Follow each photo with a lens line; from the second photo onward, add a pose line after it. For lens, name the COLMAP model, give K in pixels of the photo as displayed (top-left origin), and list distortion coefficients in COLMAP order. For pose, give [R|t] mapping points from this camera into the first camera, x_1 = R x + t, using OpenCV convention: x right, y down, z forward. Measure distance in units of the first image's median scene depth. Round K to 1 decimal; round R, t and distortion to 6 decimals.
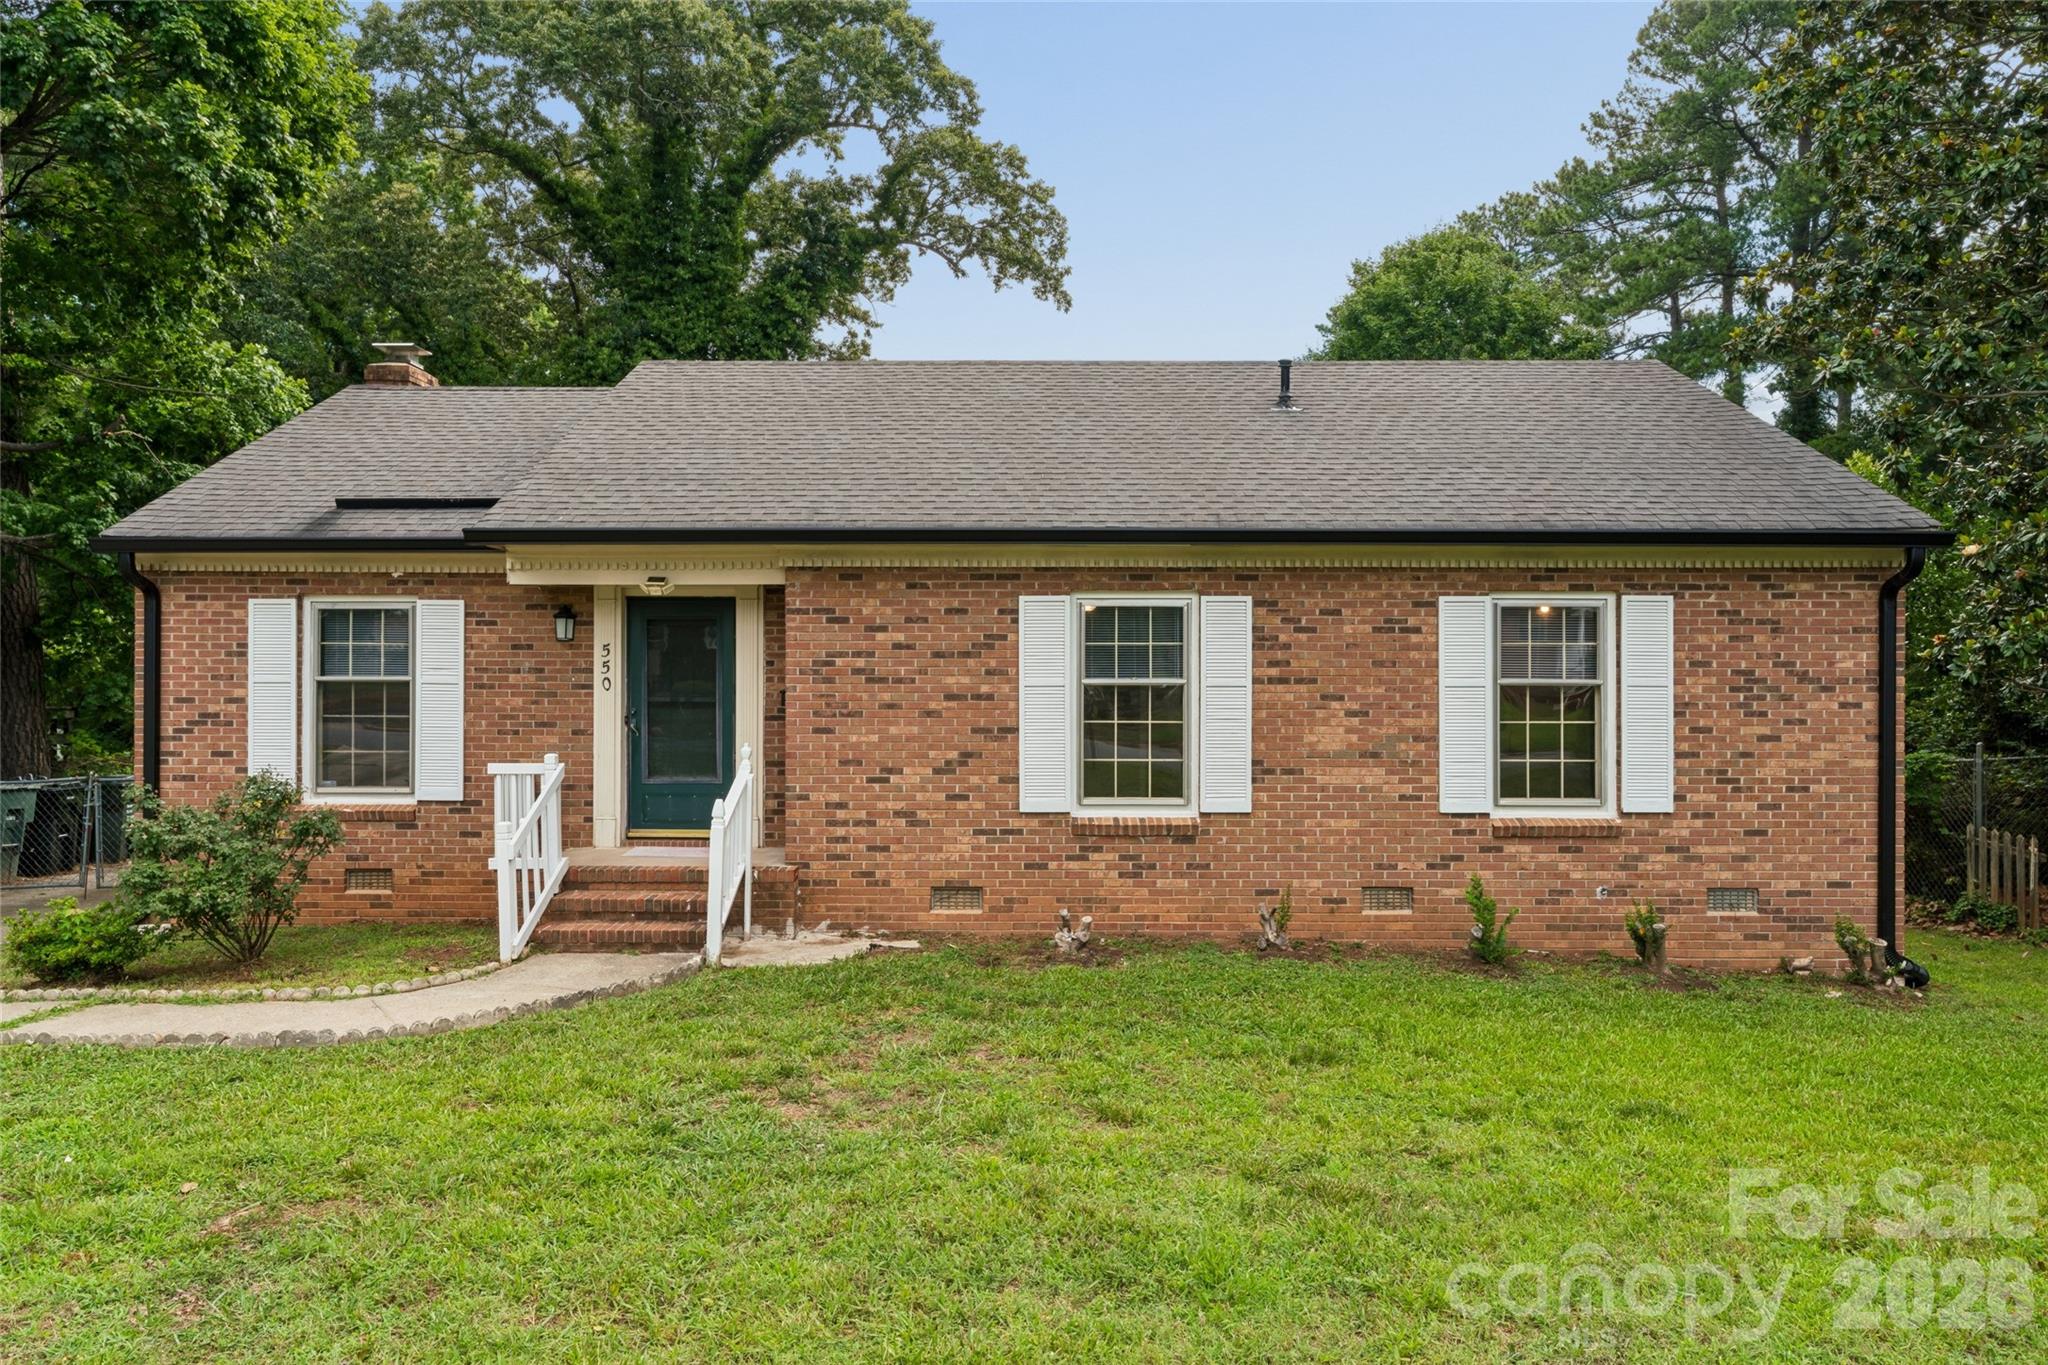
lens RADIAL K [[1352.6, 0, 1018.9], [0, 1352.6, 676.4], [0, 0, 1]] dist [0.004731, -0.000360]
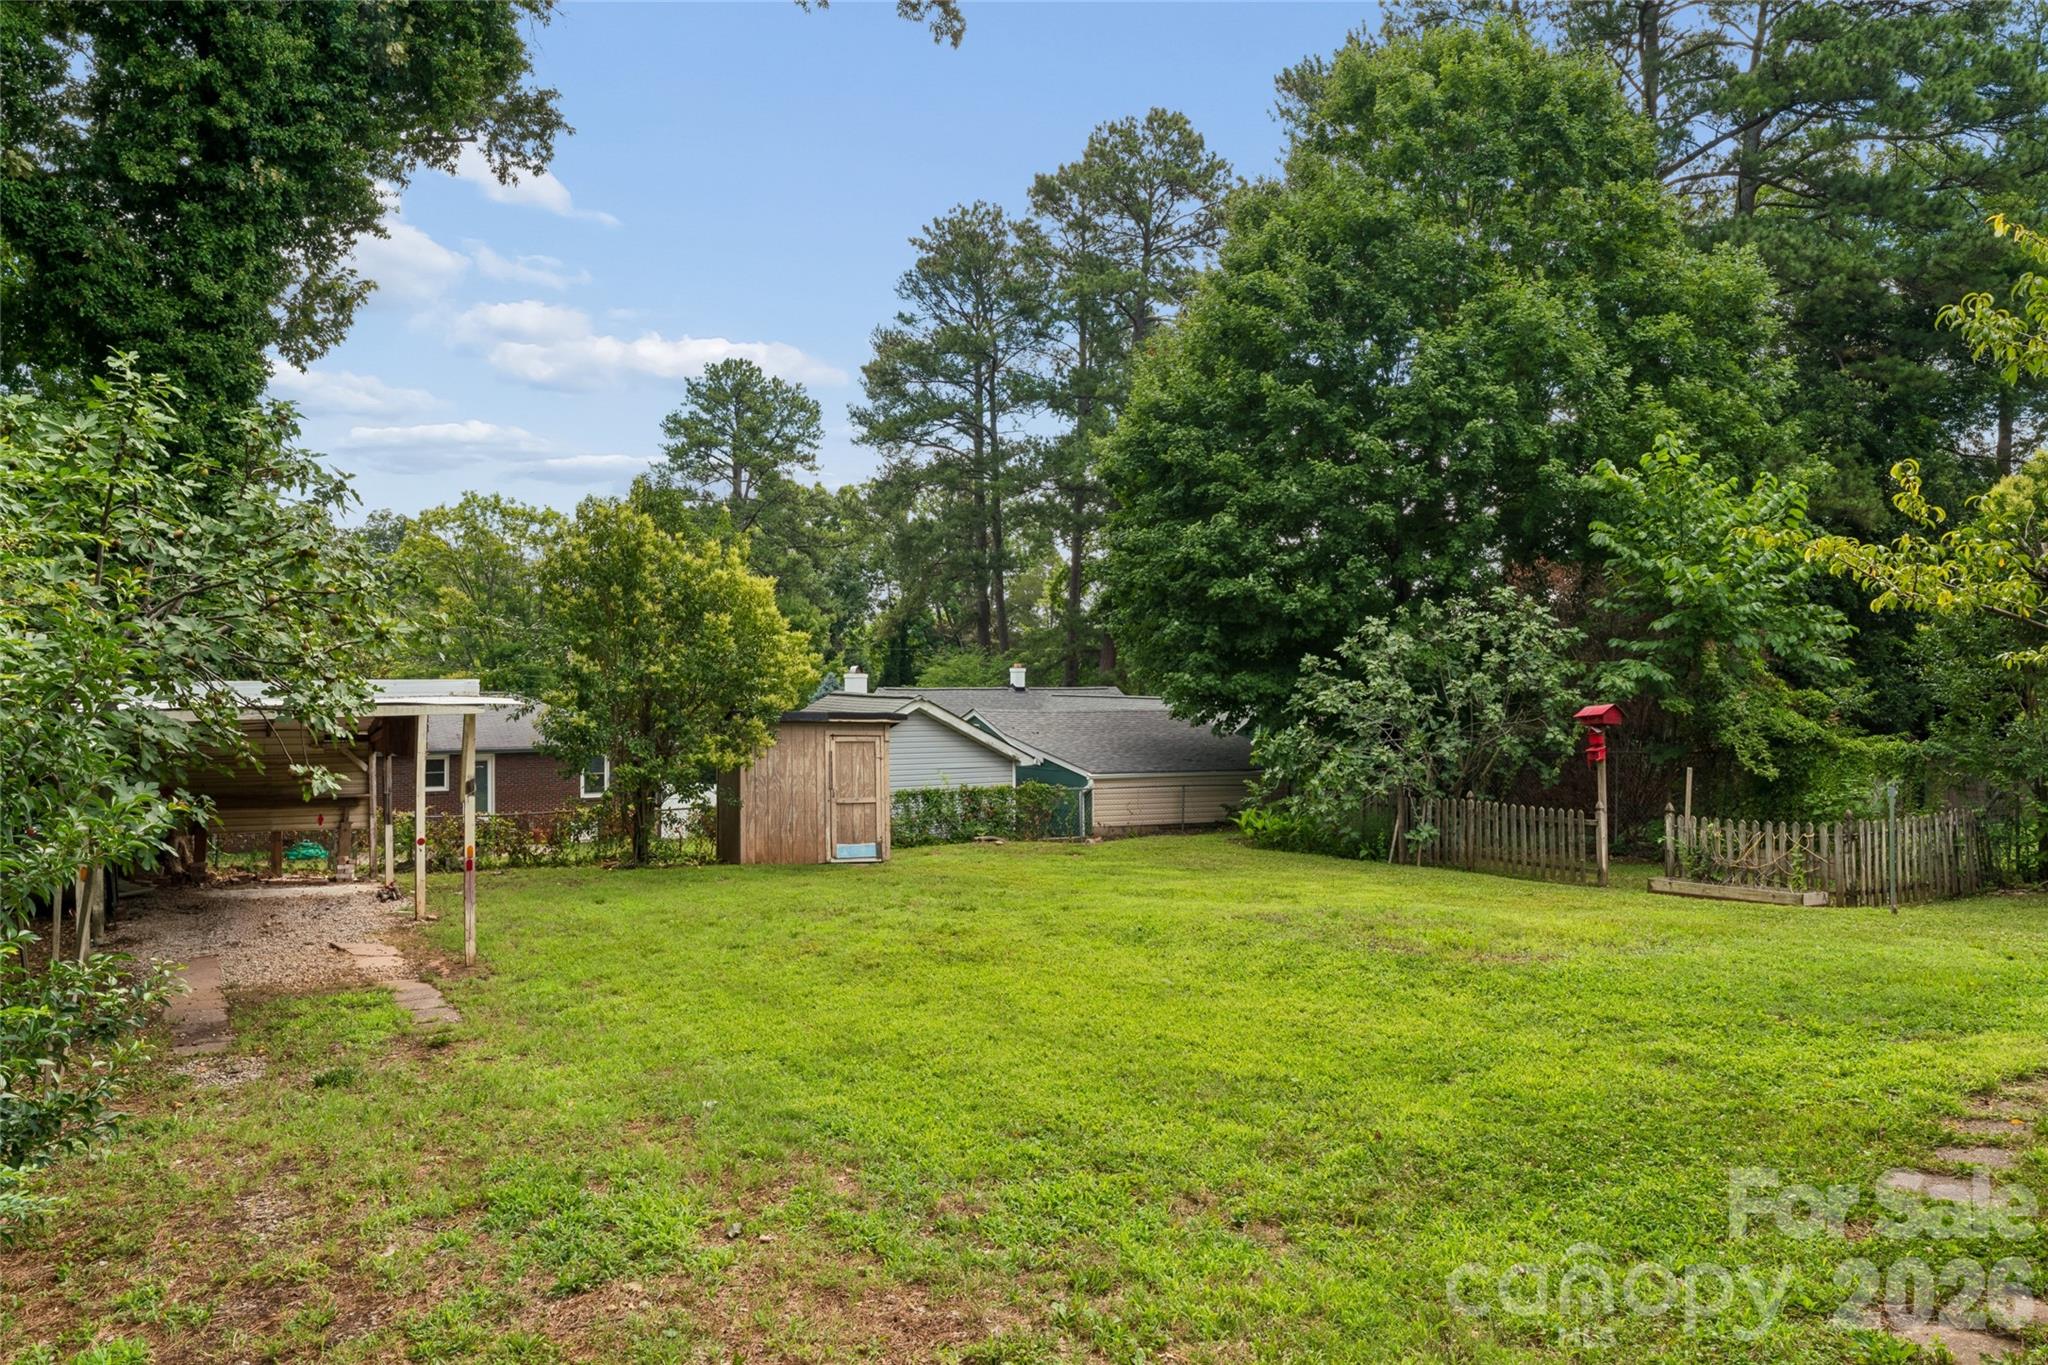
lens RADIAL K [[1358.8, 0, 1024.0], [0, 1358.8, 682.5], [0, 0, 1]] dist [0.001551, -0.001504]
pose [[0.873112, -0.003601, 0.487506, -0.978765], [0.001052, 0.999984, 0.005502, 0.059466], [-0.487518, -0.004291, 0.873102, 1.867298]]
